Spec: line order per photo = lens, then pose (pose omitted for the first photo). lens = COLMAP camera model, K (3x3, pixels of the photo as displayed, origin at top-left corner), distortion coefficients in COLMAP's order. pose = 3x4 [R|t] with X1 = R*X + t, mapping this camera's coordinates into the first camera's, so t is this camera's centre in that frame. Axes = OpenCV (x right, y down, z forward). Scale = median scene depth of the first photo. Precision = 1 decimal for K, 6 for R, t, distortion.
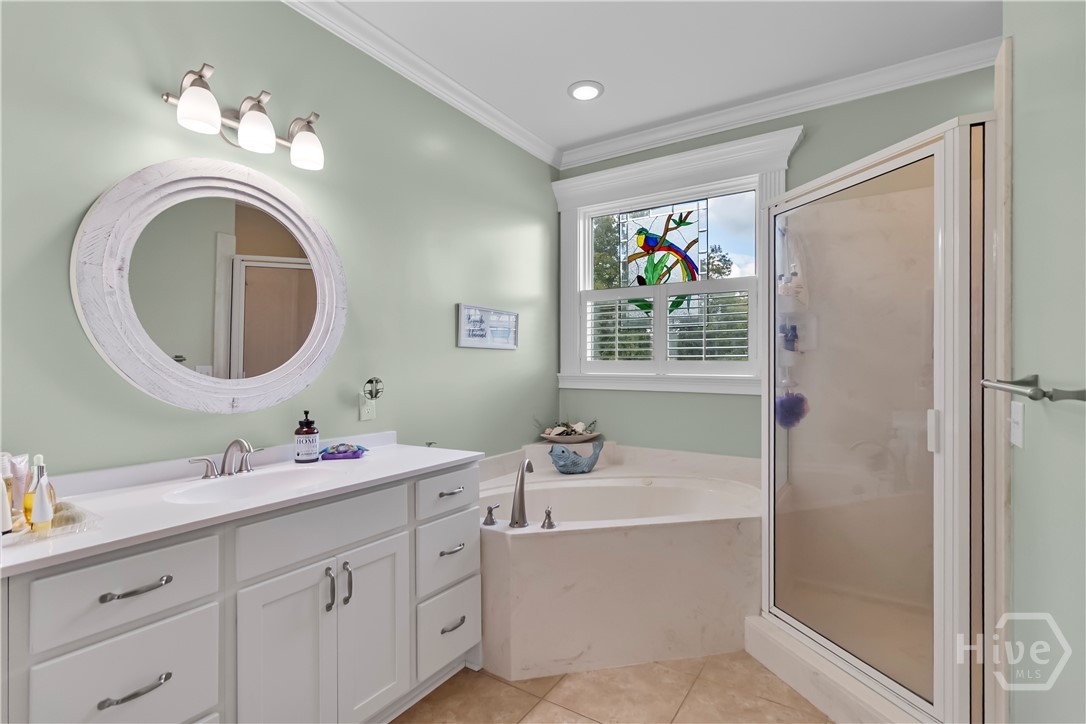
lens RADIAL K [[499.1, 0, 536.6], [0, 499.1, 360.0], [0, 0, 1]] dist [-0.004891, 0.003177]
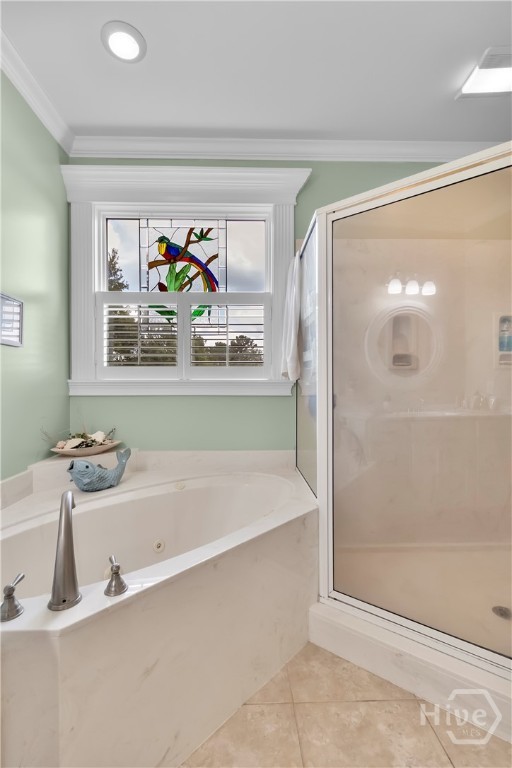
lens RADIAL K [[352.9, 0, 247.6], [0, 352.9, 383.4], [0, 0, 1]] dist [-0.004891, 0.003177]
pose [[0.819223, -0.004228, 0.573460, -0.102380], [-0.001730, 0.999950, 0.009845, 0.047427], [-0.573473, -0.009058, 0.819175, 0.502767]]
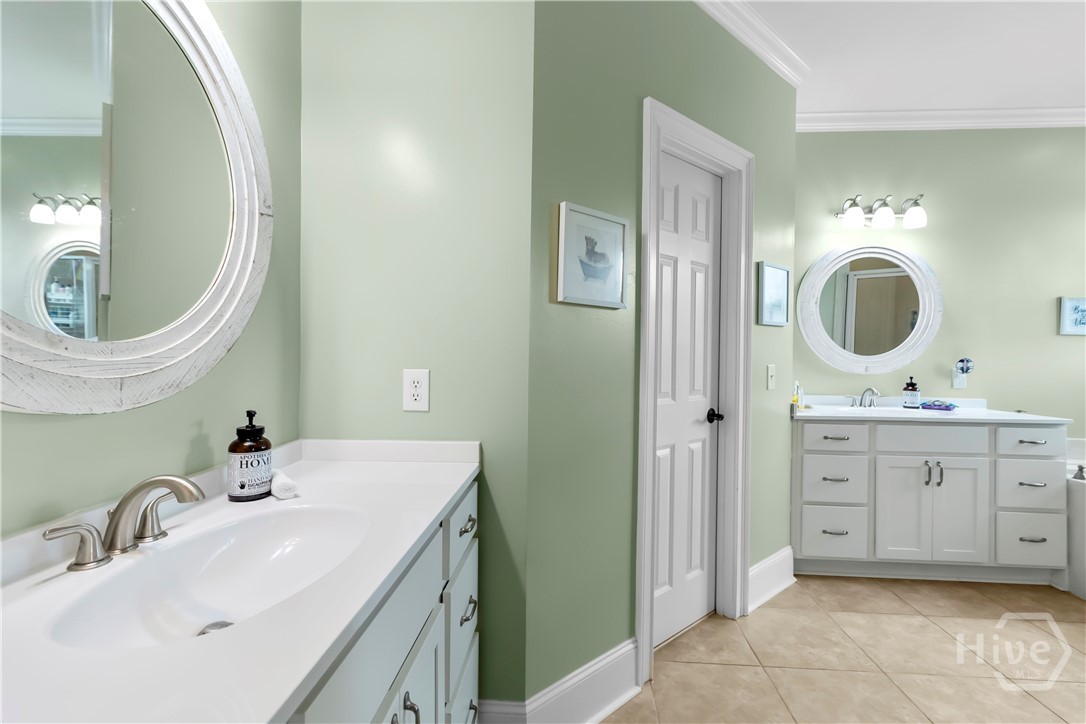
lens RADIAL K [[499.1, 0, 536.3], [0, 499.1, 353.7], [0, 0, 1]] dist [-0.004891, 0.003177]
pose [[0.496619, 0.014463, -0.867848, 0.259816], [-0.005037, 0.999892, 0.013781, 0.008438], [0.867954, -0.002472, 0.496638, -0.664619]]
